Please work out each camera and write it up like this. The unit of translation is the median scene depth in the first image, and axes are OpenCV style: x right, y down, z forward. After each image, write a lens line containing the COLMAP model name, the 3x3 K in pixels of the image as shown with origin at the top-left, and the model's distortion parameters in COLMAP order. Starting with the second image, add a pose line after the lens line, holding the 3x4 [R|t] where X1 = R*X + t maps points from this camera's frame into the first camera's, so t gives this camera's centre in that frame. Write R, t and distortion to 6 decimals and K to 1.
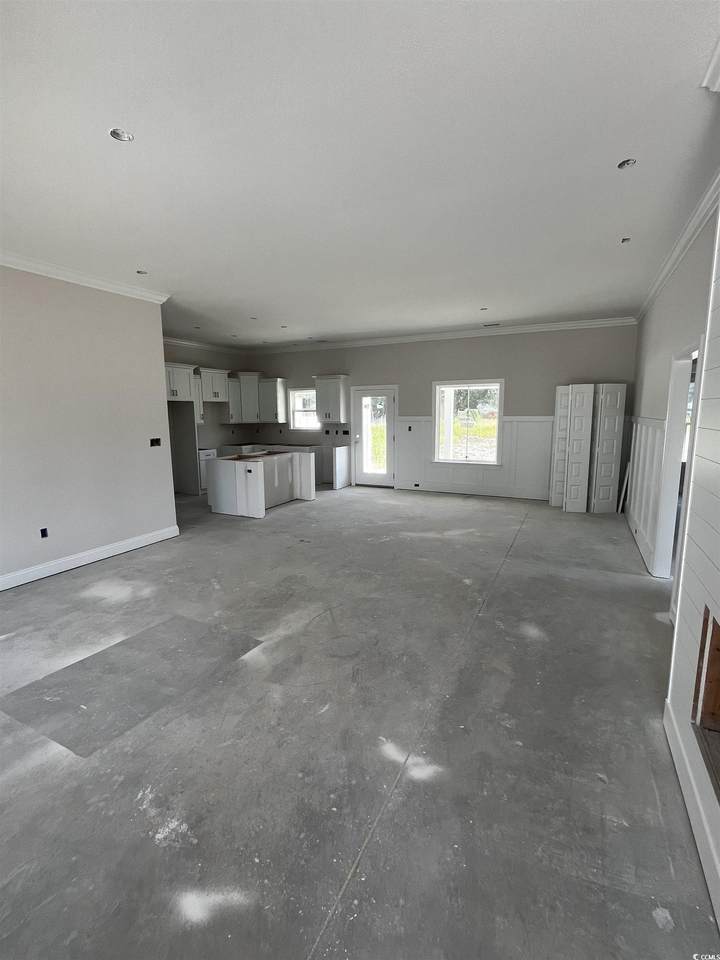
lens RADIAL K [[432.2, 0, 360.0], [0, 432.2, 480.0], [0, 0, 1]] dist [-0.003806, -0.000273]
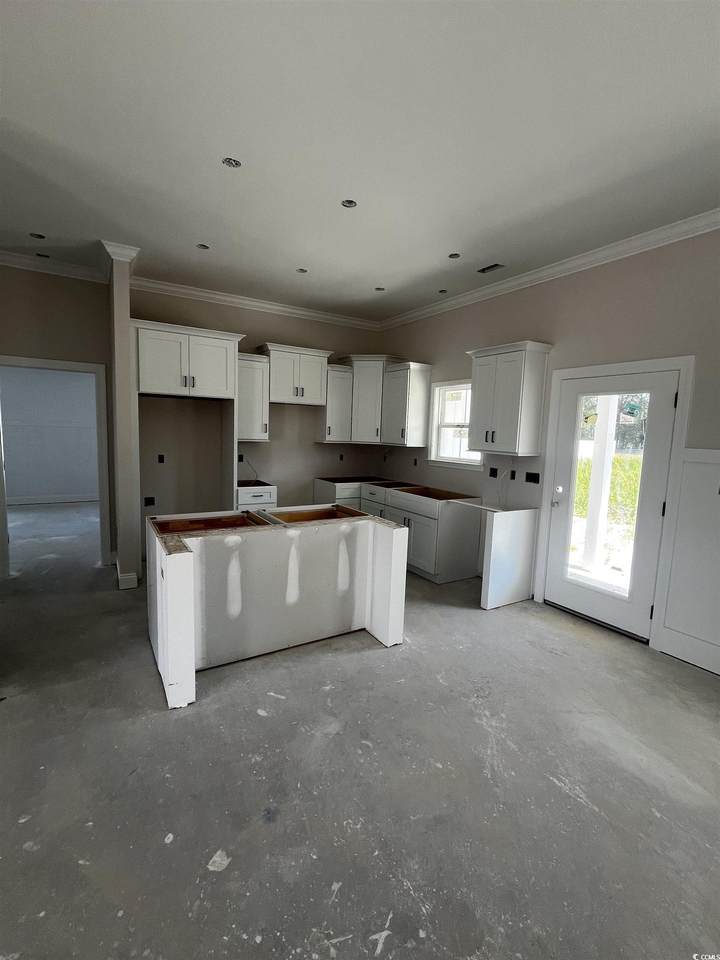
lens RADIAL K [[432.2, 0, 360.0], [0, 432.2, 480.0], [0, 0, 1]] dist [-0.003806, -0.000273]
pose [[0.844714, 0.099795, -0.525833, 0.049710], [-0.124555, 0.992143, -0.011796, -0.080996], [0.520524, 0.075460, 0.850506, 0.542422]]
